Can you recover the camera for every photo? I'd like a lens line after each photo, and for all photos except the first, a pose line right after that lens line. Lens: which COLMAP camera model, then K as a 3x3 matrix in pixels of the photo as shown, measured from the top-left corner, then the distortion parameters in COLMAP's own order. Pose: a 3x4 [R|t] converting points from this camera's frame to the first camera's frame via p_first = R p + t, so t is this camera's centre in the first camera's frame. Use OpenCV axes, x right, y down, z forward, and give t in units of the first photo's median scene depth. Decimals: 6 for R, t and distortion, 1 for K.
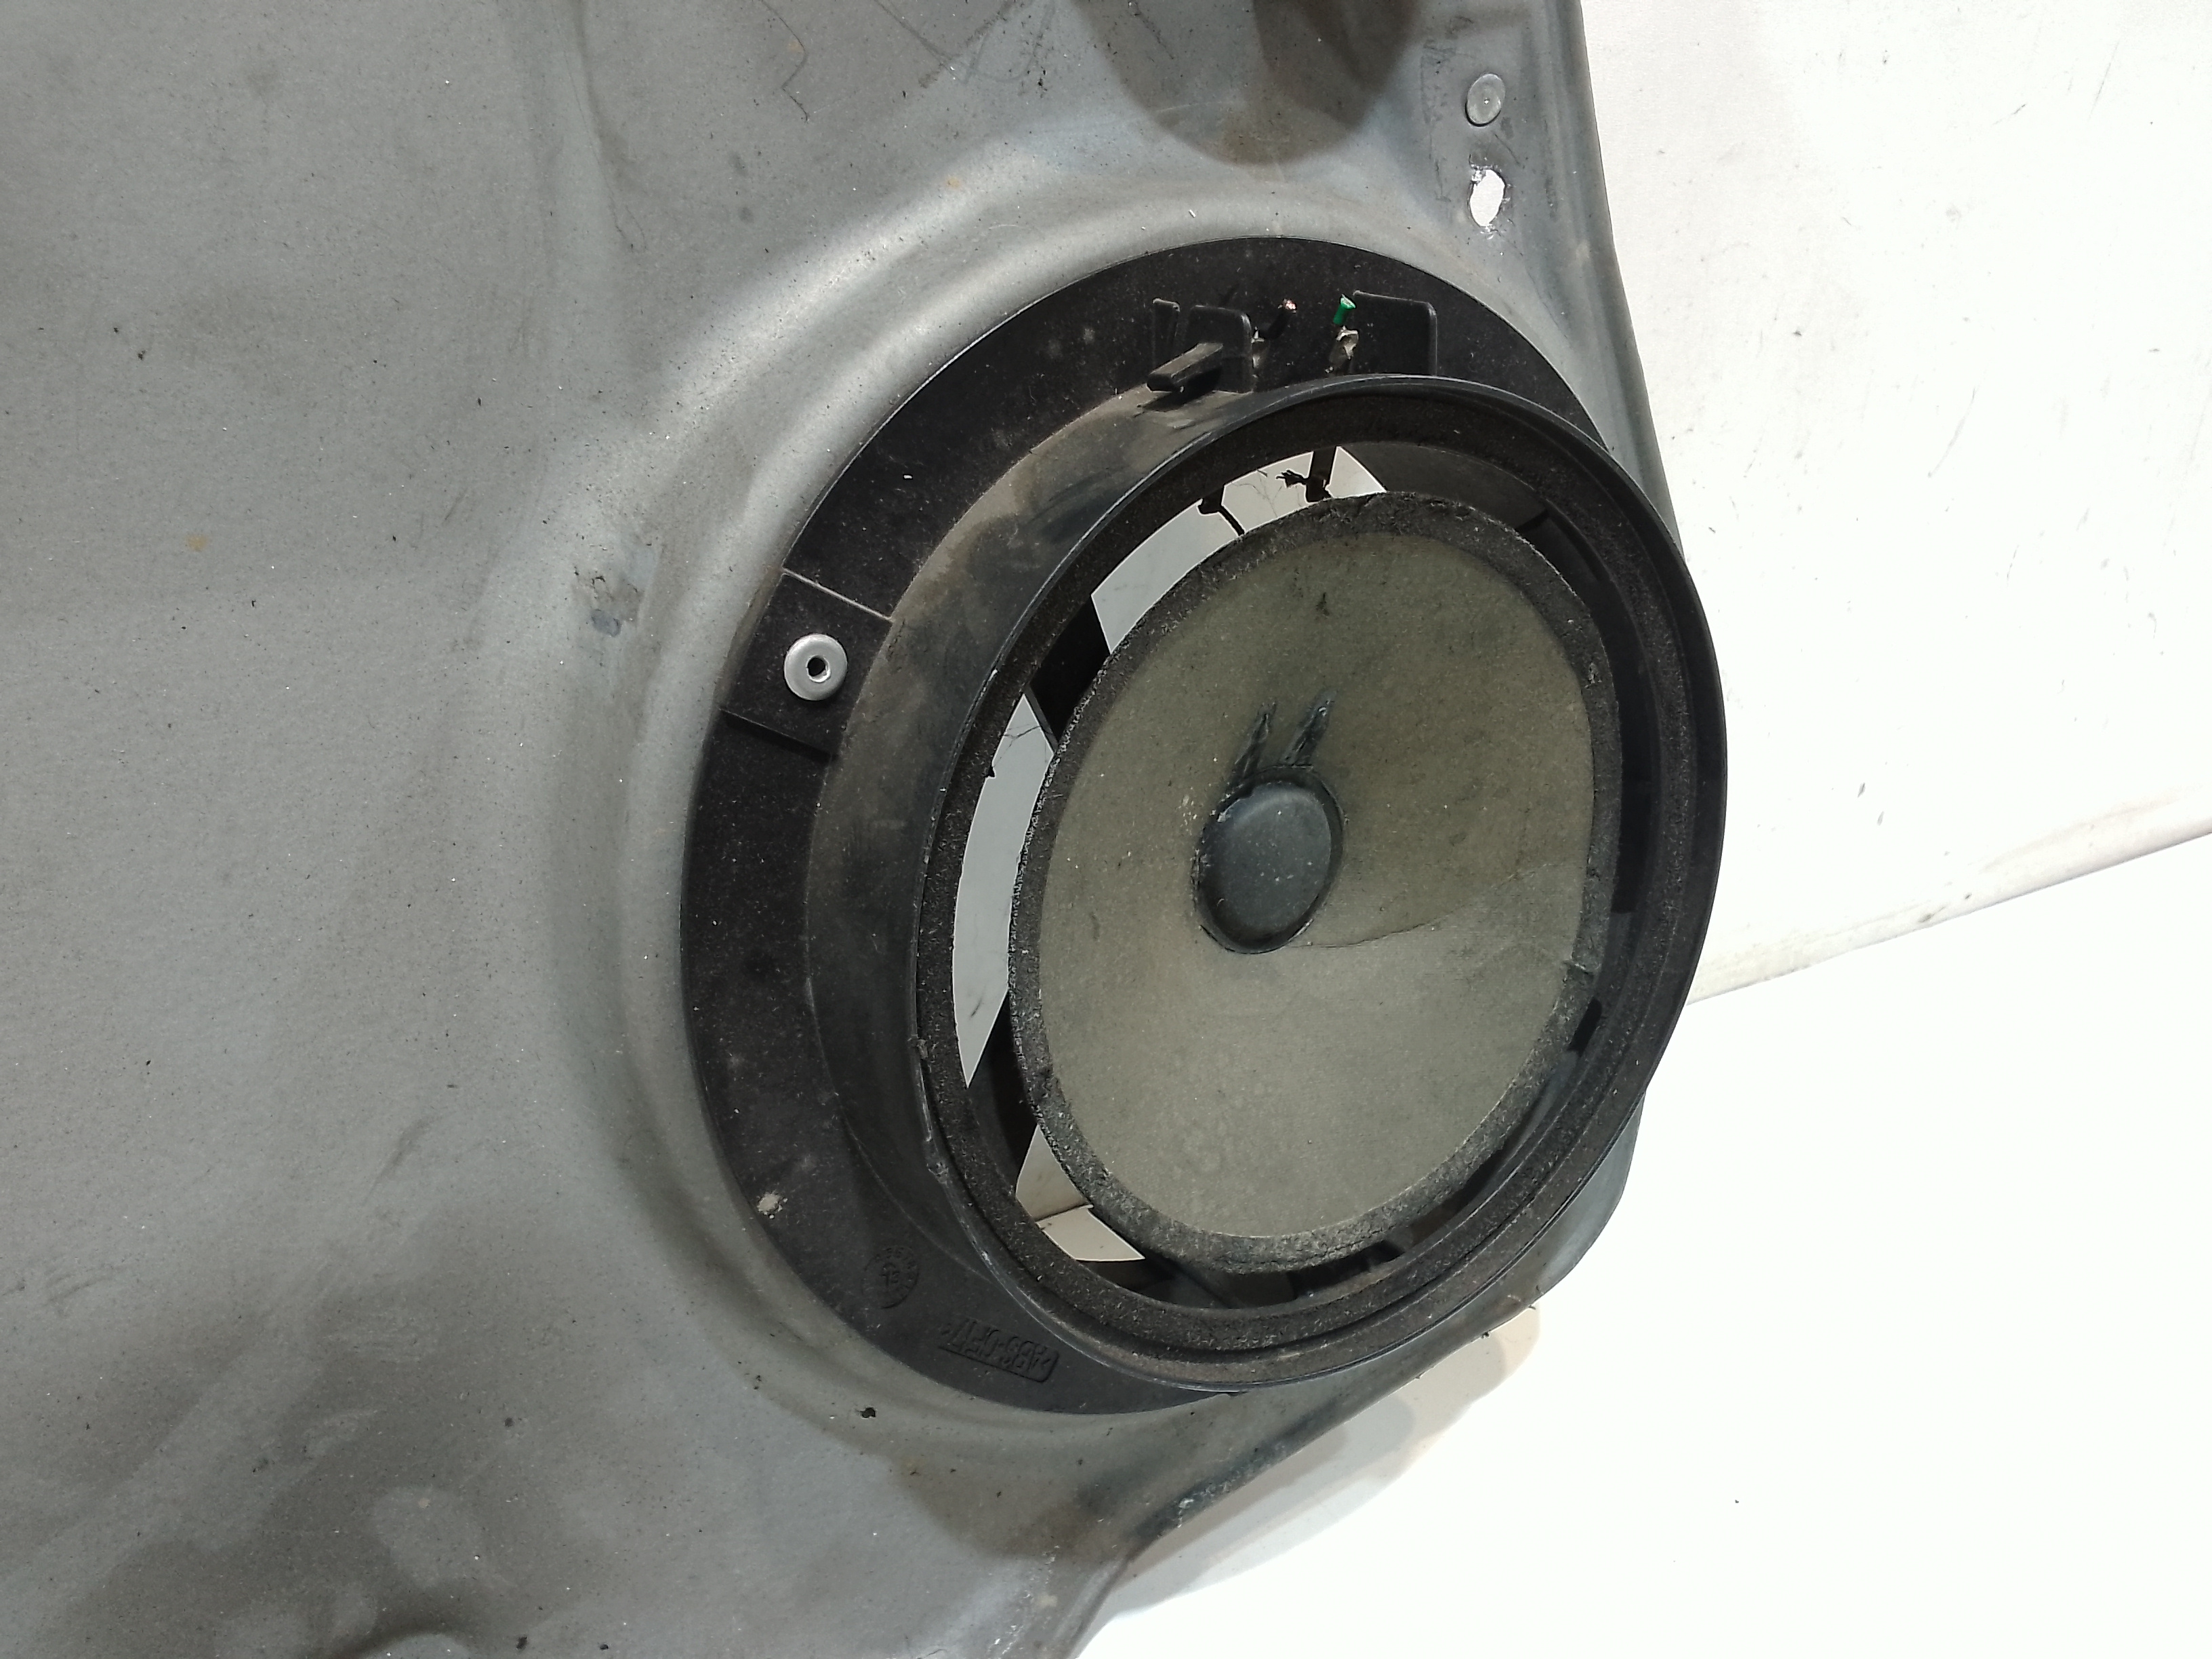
lens RADIAL K [[1737.8, 0, 1117.9], [0, 1737.8, 809.1], [0, 0, 1]] dist [0.058447, -0.100753]
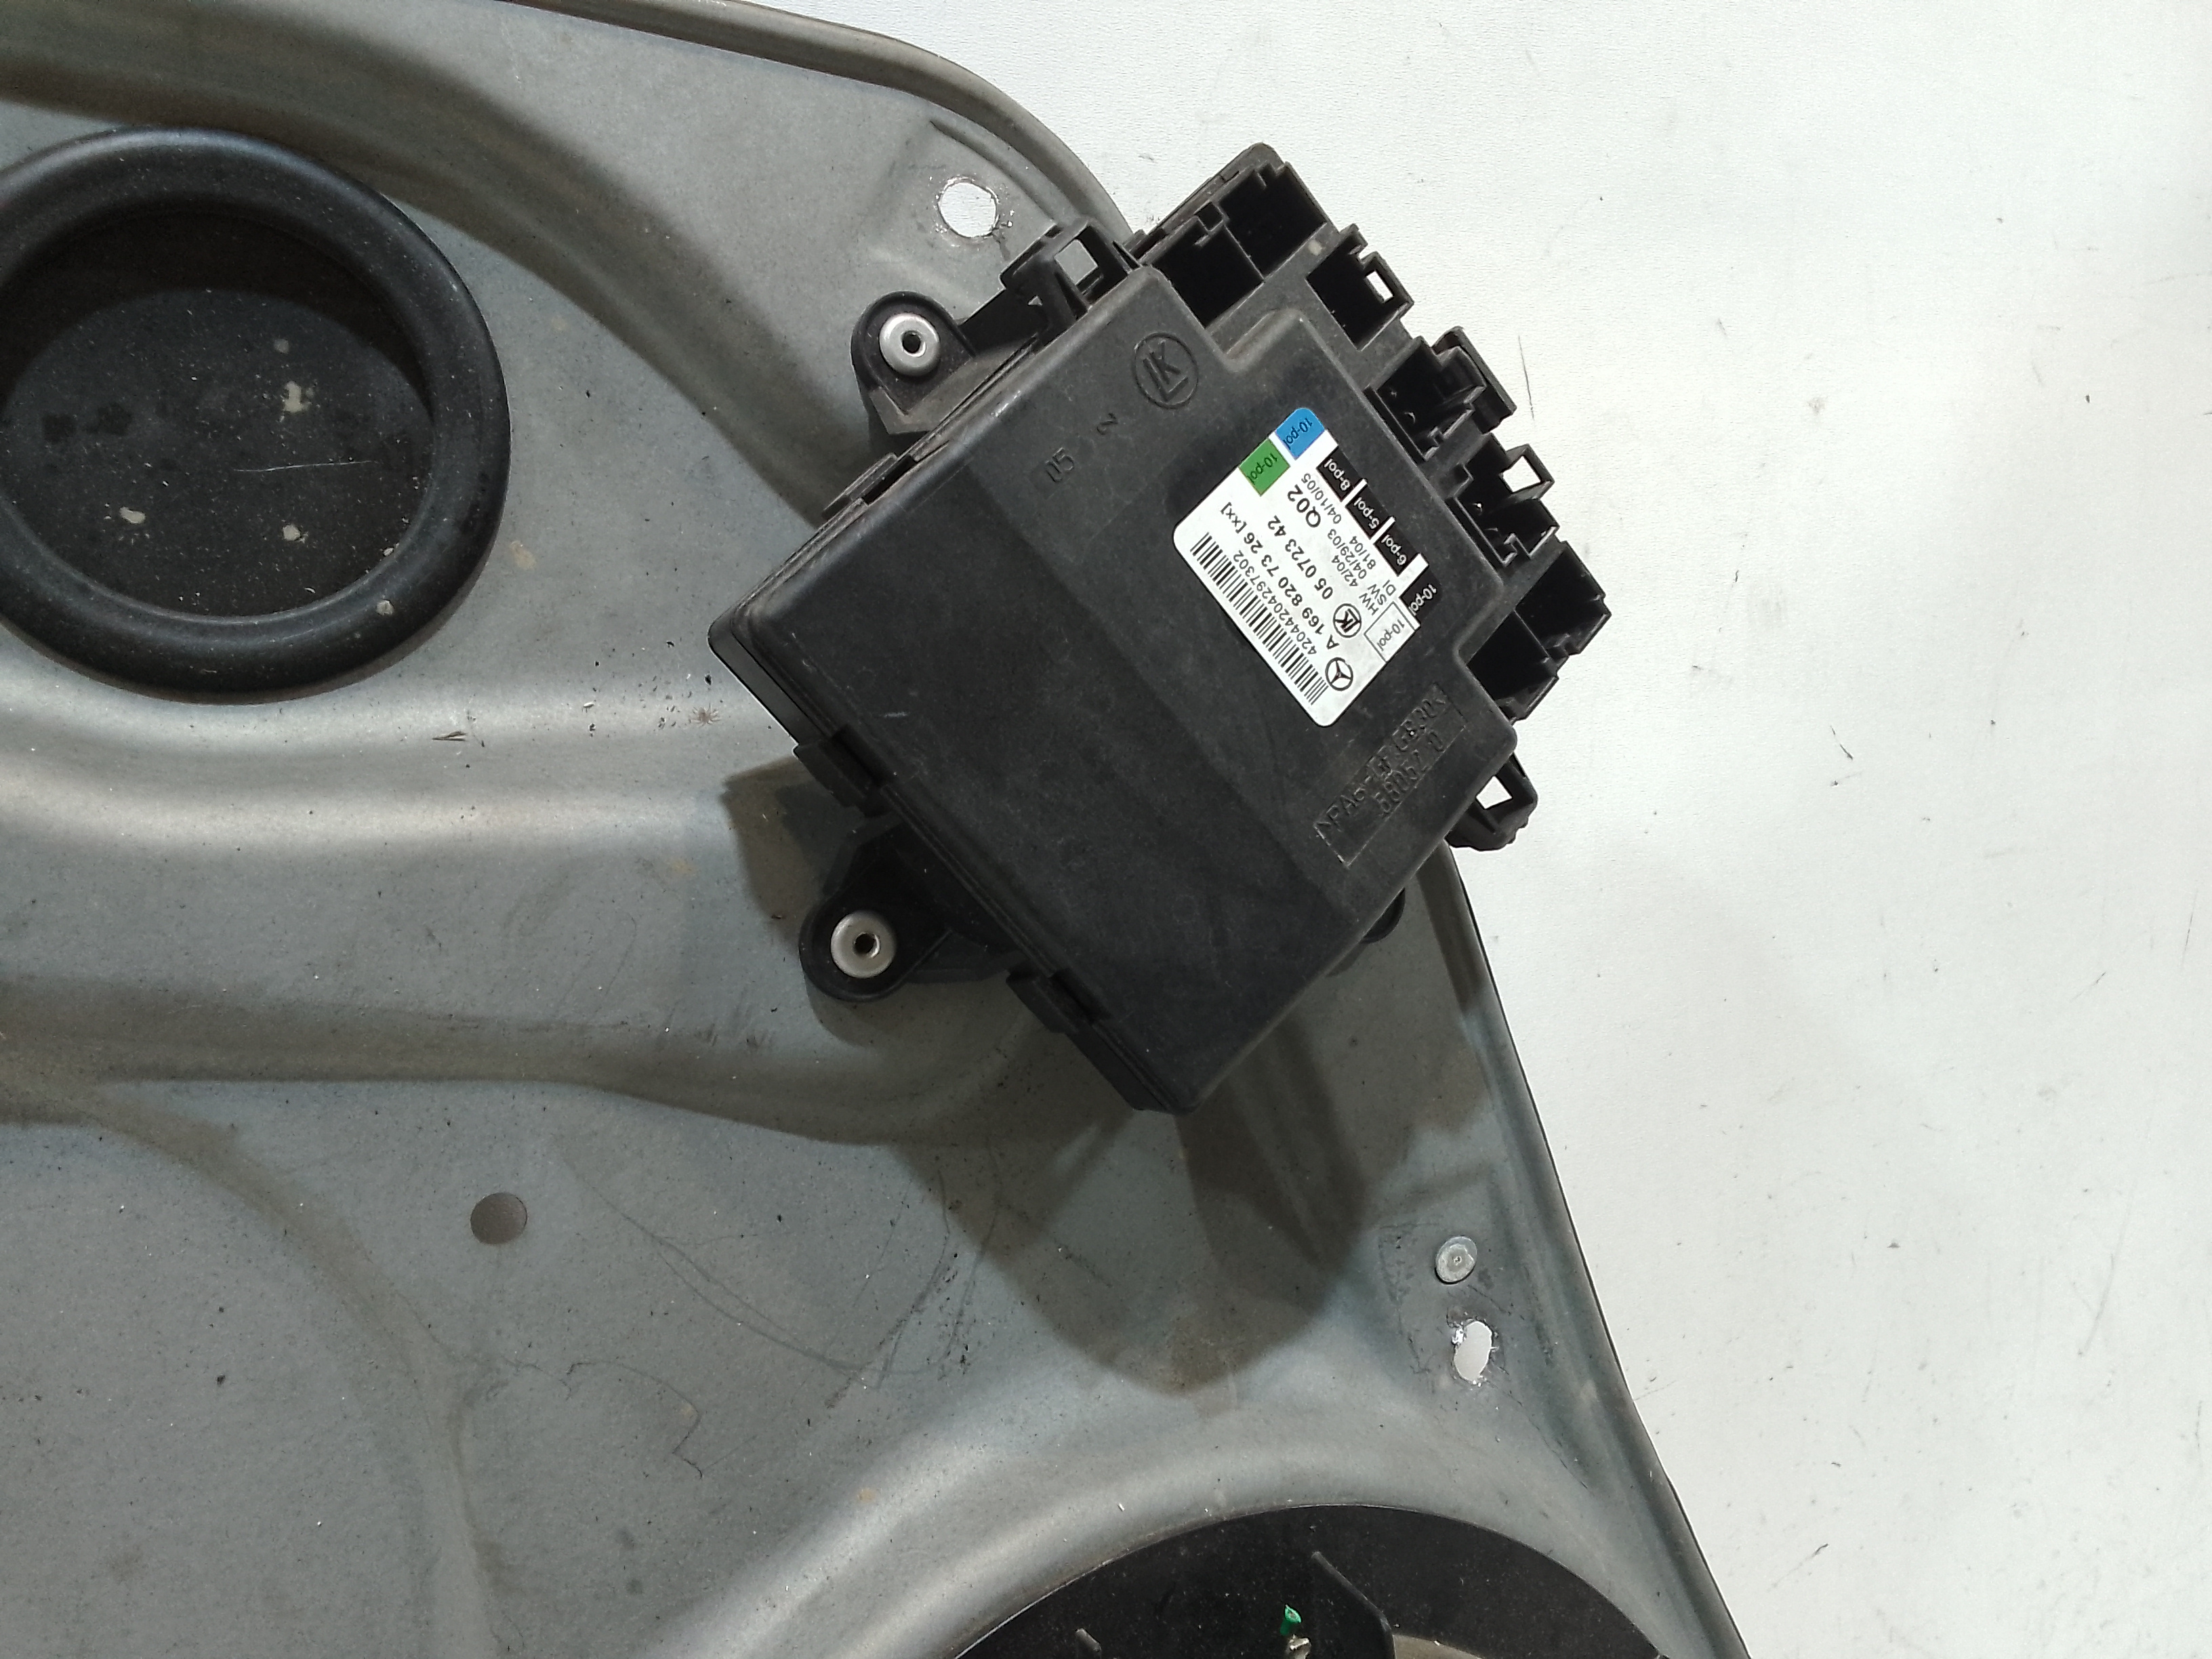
lens RADIAL K [[1737.8, 0, 1117.9], [0, 1737.8, 809.1], [0, 0, 1]] dist [0.058447, -0.100753]
pose [[0.992596, -0.071077, -0.098491, 0.161397], [0.038066, 0.952085, -0.303456, -0.417761], [0.115340, 0.297460, 0.947741, 0.003550]]
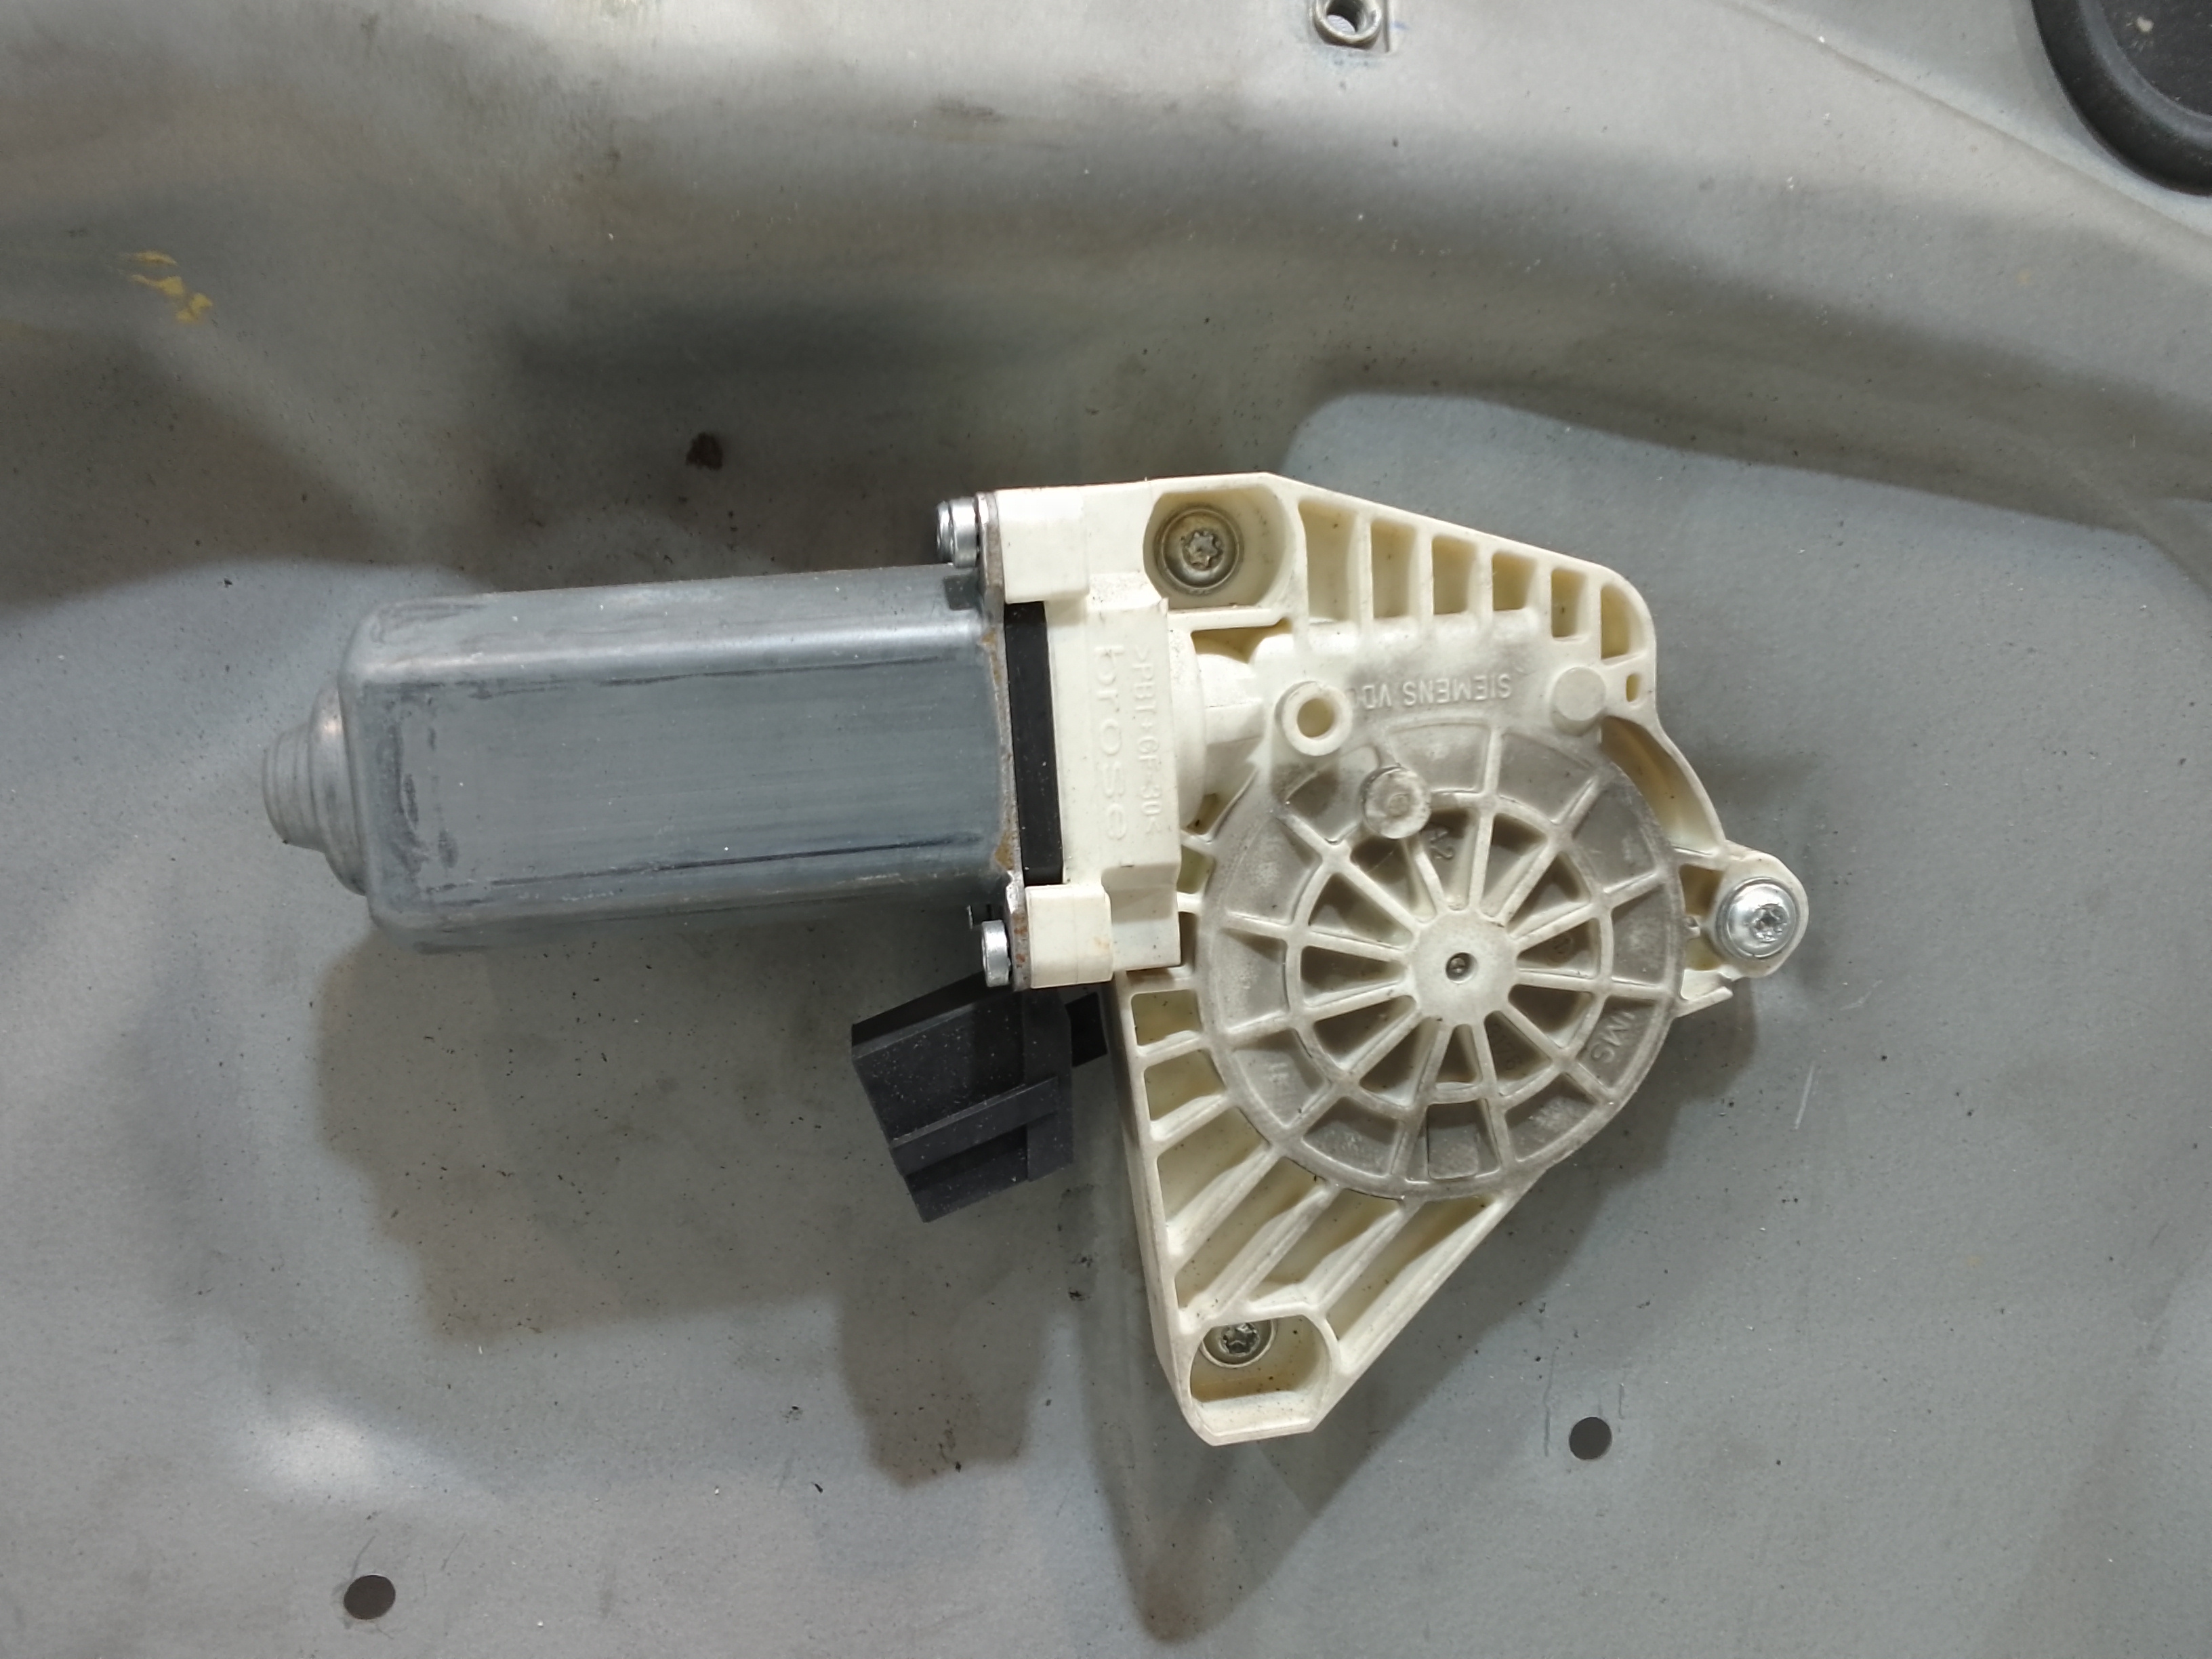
lens RADIAL K [[1737.8, 0, 1117.9], [0, 1737.8, 809.1], [0, 0, 1]] dist [0.058447, -0.100753]
pose [[0.938458, 0.046672, -0.342226, -0.592753], [-0.108739, 0.980367, -0.164486, -0.169219], [0.327830, 0.191576, 0.925109, -0.302338]]
